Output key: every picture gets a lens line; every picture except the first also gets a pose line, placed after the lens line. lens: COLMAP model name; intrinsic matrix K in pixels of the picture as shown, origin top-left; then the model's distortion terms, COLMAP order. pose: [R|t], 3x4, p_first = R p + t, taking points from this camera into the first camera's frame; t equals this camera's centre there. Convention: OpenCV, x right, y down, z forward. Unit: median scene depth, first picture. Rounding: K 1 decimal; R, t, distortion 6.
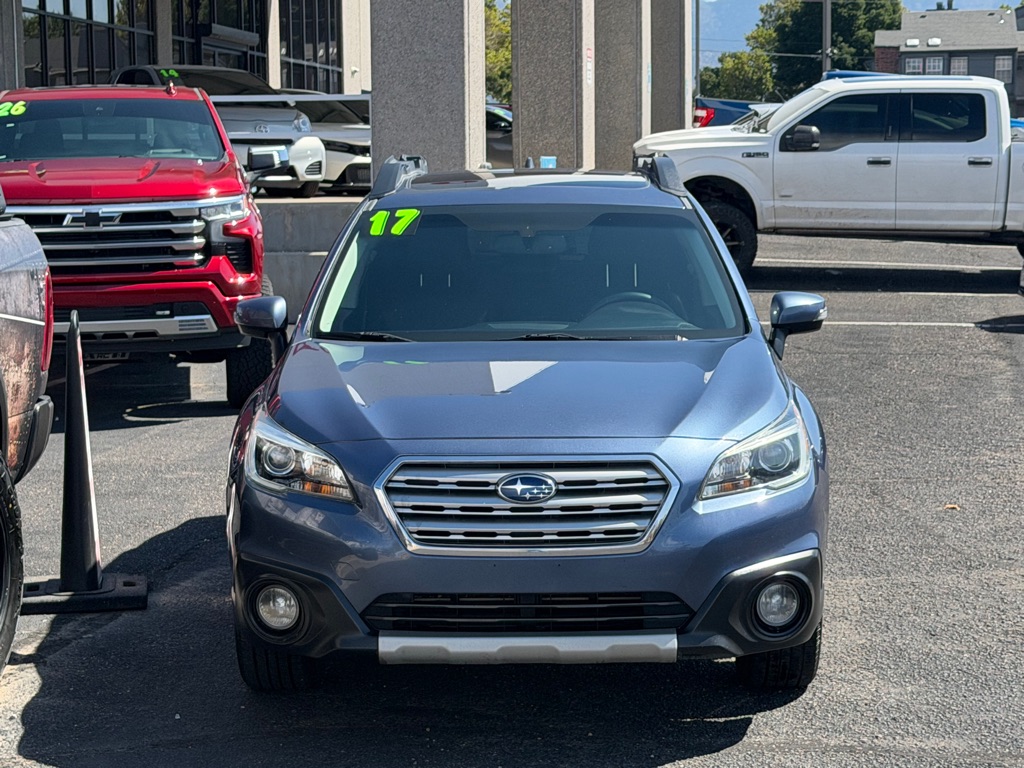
lens RADIAL K [[2277.1, 0, 516.6], [0, 2277.1, 414.8], [0, 0, 1]] dist [0.153866, 0.000000]
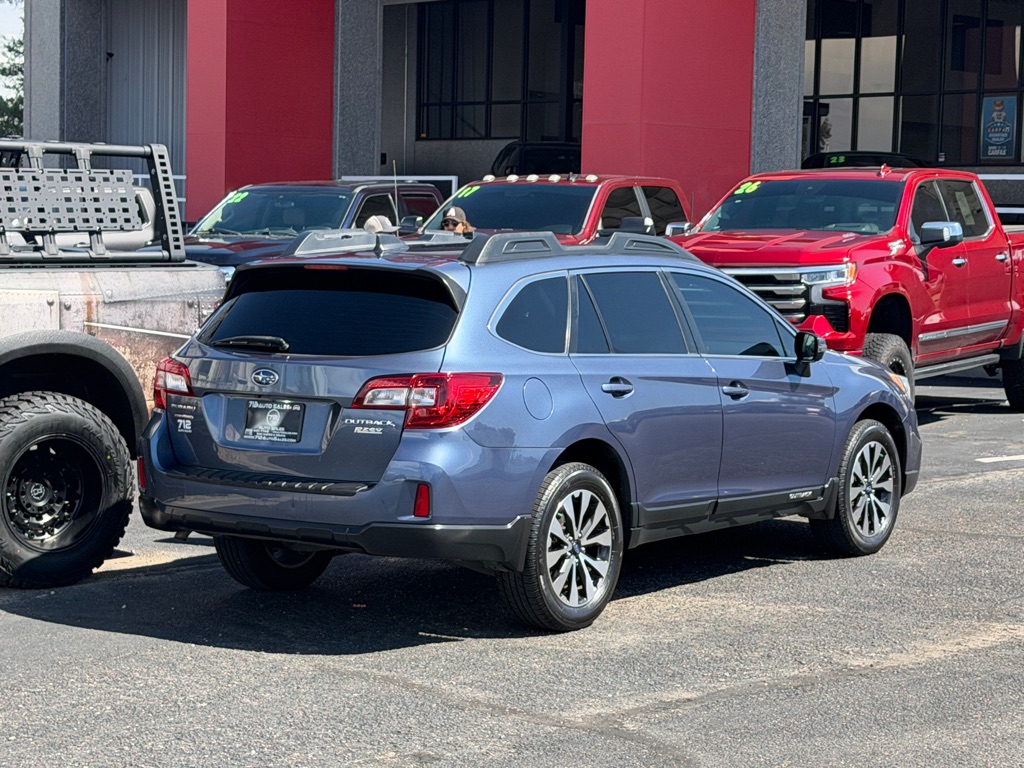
lens RADIAL K [[2277.1, 0, 539.6], [0, 2277.1, 384.6], [0, 0, 1]] dist [0.153866, 0.000000]
pose [[0.794745, 0.069037, -0.603004, 0.703014], [-0.094404, 0.995479, -0.010451, -0.014051], [0.599556, 0.065232, 0.797670, -0.009360]]
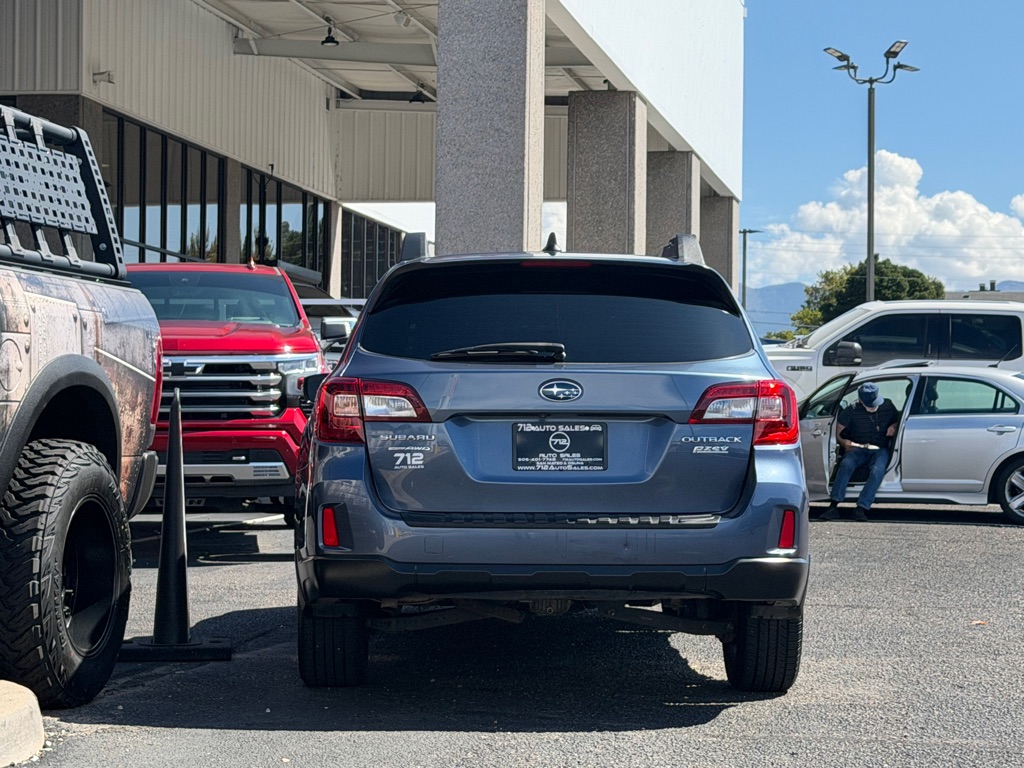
lens RADIAL K [[2277.1, 0, 512.1], [0, 2277.1, 418.8], [0, 0, 1]] dist [0.153866, 0.000000]
pose [[0.999522, 0.021472, -0.022246, -0.007002], [-0.023967, 0.992640, -0.118710, 0.090801], [0.019534, 0.119186, 0.992680, -0.080033]]
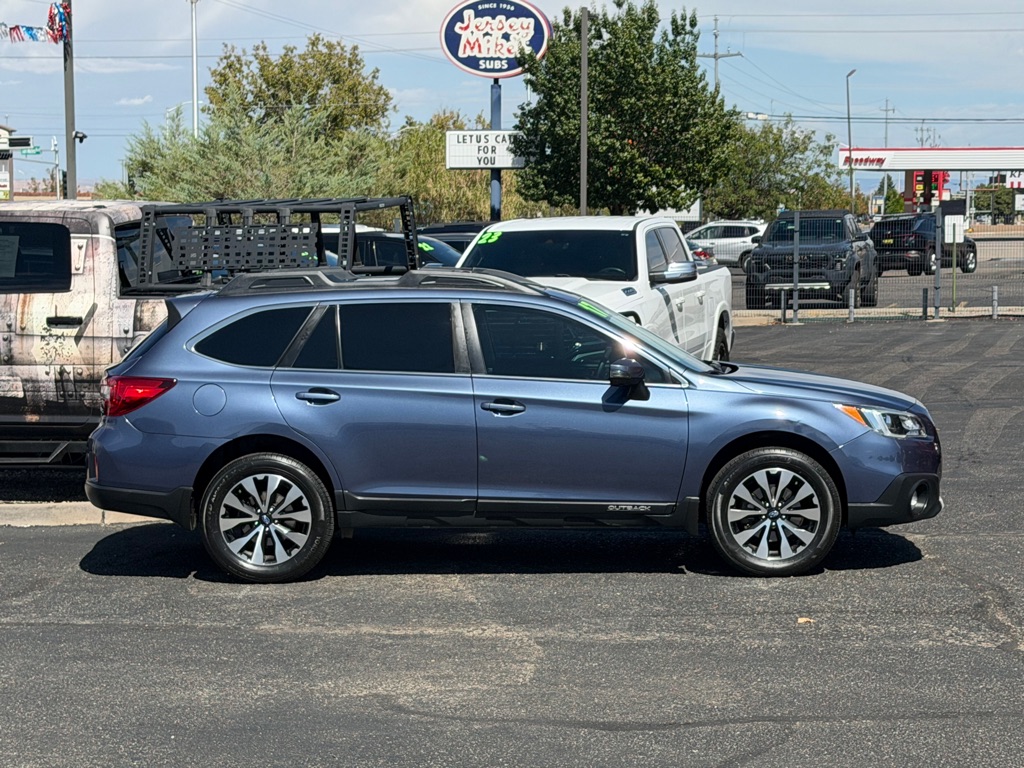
lens RADIAL K [[2277.1, 0, 524.1], [0, 2277.1, 383.3], [0, 0, 1]] dist [0.153866, 0.000000]
pose [[-0.062445, 0.087100, -0.994241, 1.408370], [-0.103231, 0.990278, 0.093236, -0.172388], [0.992695, 0.108458, -0.052847, 1.062324]]
